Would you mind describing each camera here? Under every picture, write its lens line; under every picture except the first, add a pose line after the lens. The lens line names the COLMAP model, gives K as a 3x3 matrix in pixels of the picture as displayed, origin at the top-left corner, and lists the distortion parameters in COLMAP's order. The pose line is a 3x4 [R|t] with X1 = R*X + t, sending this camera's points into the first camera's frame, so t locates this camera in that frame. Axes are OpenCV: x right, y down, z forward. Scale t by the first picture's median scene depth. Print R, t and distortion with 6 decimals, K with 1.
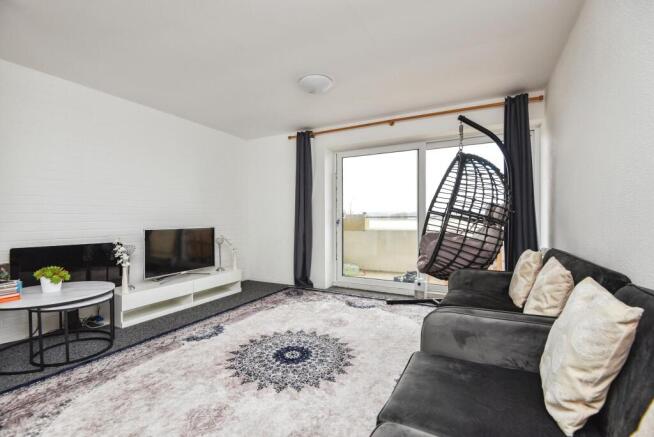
lens RADIAL K [[308.6, 0, 318.8], [0, 308.6, 216.8], [0, 0, 1]] dist [0.058961, -0.041460]
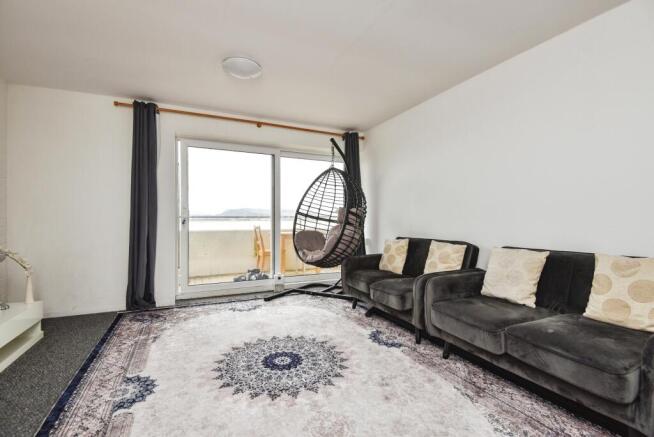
lens RADIAL K [[319.4, 0, 334.2], [0, 319.4, 220.9], [0, 0, 1]] dist [0.062358, -0.047387]
pose [[0.576336, 0.000668, 0.817213, -0.590542], [-0.008908, 0.999945, 0.005465, 0.006038], [-0.817164, -0.010429, 0.576310, 0.226548]]
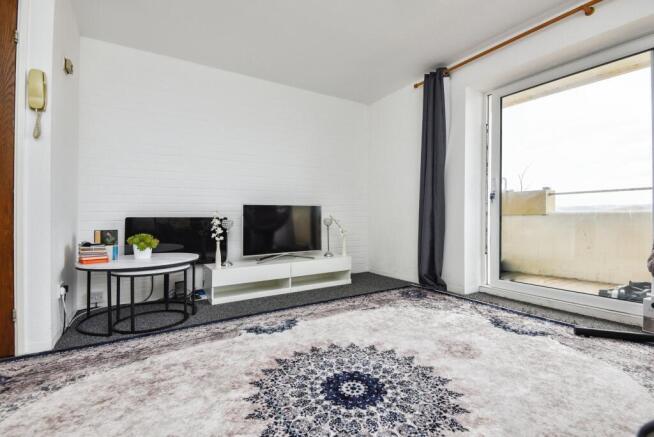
lens RADIAL K [[308.6, 0, 318.8], [0, 308.6, 216.8], [0, 0, 1]] dist [0.058961, -0.041460]
pose [[0.864034, 0.002177, -0.503429, 0.120634], [0.000756, 0.999984, 0.005622, 0.077790], [0.503433, -0.005239, 0.864018, 0.327123]]
